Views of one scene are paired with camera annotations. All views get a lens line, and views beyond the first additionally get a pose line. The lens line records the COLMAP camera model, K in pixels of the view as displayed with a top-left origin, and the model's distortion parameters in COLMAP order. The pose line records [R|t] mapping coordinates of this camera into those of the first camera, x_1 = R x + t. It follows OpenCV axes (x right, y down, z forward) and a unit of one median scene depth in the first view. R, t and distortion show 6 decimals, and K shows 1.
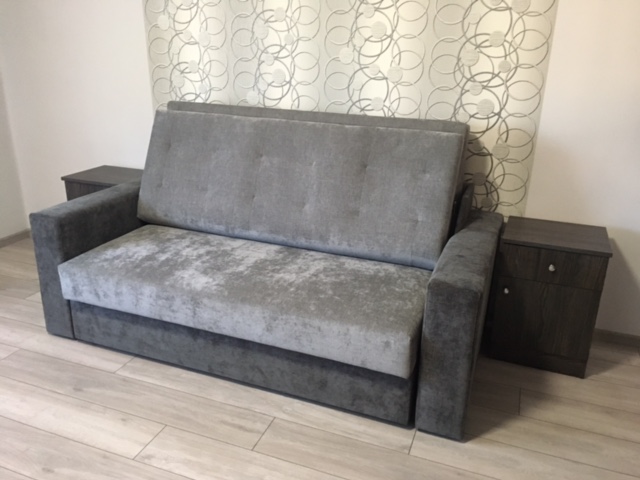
lens RADIAL K [[545.0, 0, 320.0], [0, 545.0, 240.0], [0, 0, 1]] dist [0.029926, -0.014898]
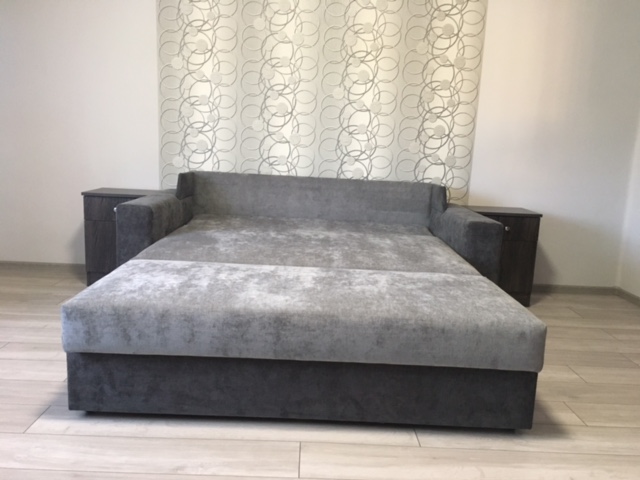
lens RADIAL K [[545.0, 0, 320.0], [0, 545.0, 240.0], [0, 0, 1]] dist [0.029926, -0.014898]
pose [[0.934061, -0.051026, 0.353449, -0.406642], [0.105100, 0.985184, -0.135522, 0.095841], [-0.341298, 0.163733, 0.925585, 0.184898]]
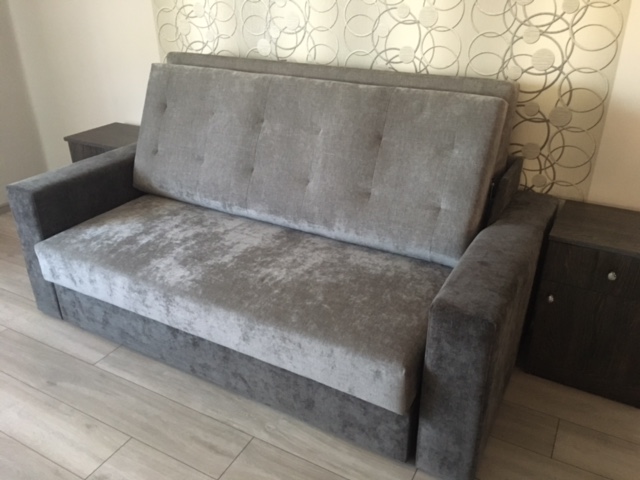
lens RADIAL K [[545.0, 0, 320.0], [0, 545.0, 240.0], [0, 0, 1]] dist [0.029926, -0.014898]
pose [[0.989979, 0.037539, -0.136132, 0.111387], [-0.022106, 0.993332, 0.113150, -0.073946], [0.139472, -0.109007, 0.984208, 0.173273]]
